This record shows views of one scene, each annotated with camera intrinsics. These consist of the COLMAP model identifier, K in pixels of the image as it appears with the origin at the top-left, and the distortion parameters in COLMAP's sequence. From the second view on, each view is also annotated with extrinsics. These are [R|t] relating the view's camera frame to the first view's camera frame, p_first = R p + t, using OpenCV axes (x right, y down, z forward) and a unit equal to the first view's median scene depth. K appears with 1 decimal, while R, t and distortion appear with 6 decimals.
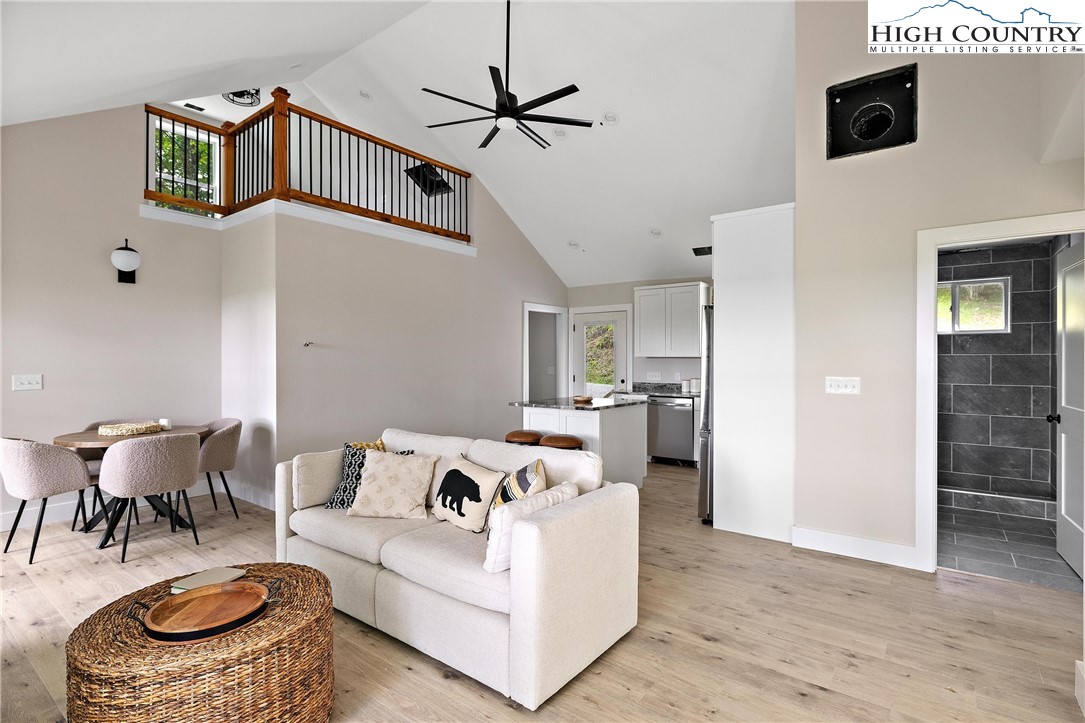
lens RADIAL K [[532.8, 0, 542.5], [0, 532.8, 361.5], [0, 0, 1]] dist [-0.000486, -0.000108]
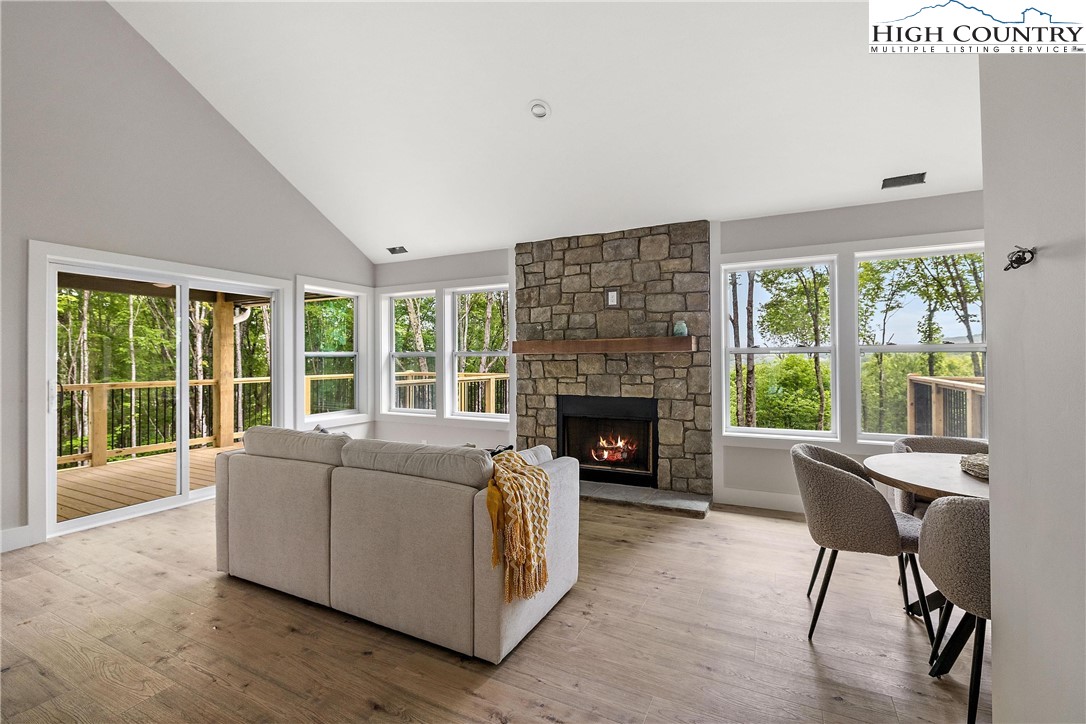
lens RADIAL K [[477.9, 0, 546.2], [0, 477.9, 355.5], [0, 0, 1]] dist [-0.013052, 0.004139]
pose [[-0.983038, 0.004888, -0.183335, -0.329268], [0.006009, 0.999966, -0.005561, 0.019436], [0.183301, -0.006568, -0.983035, 2.000544]]
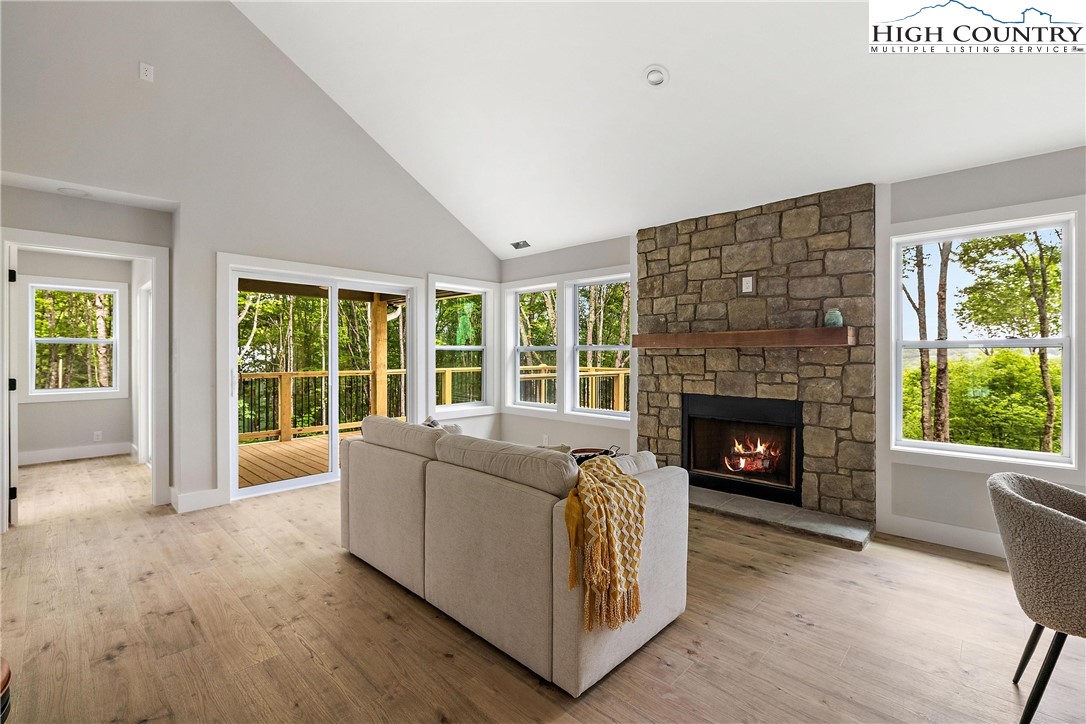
lens RADIAL K [[477.9, 0, 546.2], [0, 477.9, 355.5], [0, 0, 1]] dist [-0.013052, 0.004139]
pose [[-0.994008, 0.000262, 0.109311, -0.410998], [0.000858, 0.999985, 0.005407, 0.019611], [-0.109308, 0.005469, -0.993993, 1.917592]]
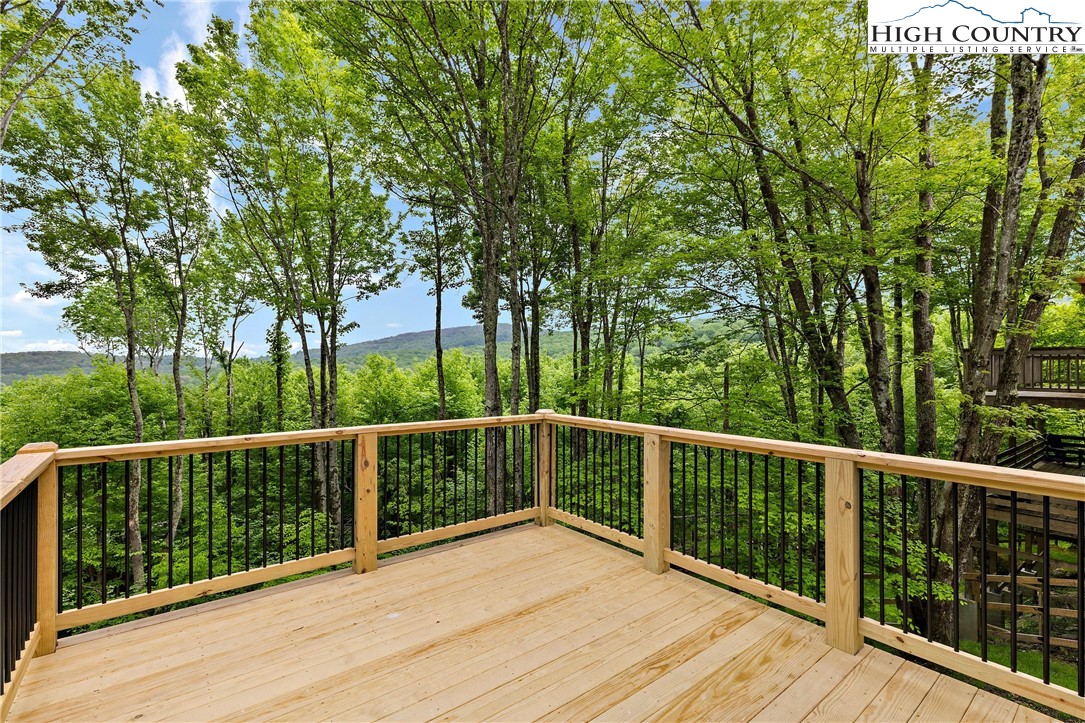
lens RADIAL K [[491.5, 0, 540.5], [0, 491.5, 364.0], [0, 0, 1]] dist [-0.001383, 0.000126]
pose [[-0.248991, -0.003684, -0.968499, -1.961761], [-0.003231, 0.999990, -0.002973, -0.035742], [0.968500, 0.002389, -0.249001, 1.077380]]
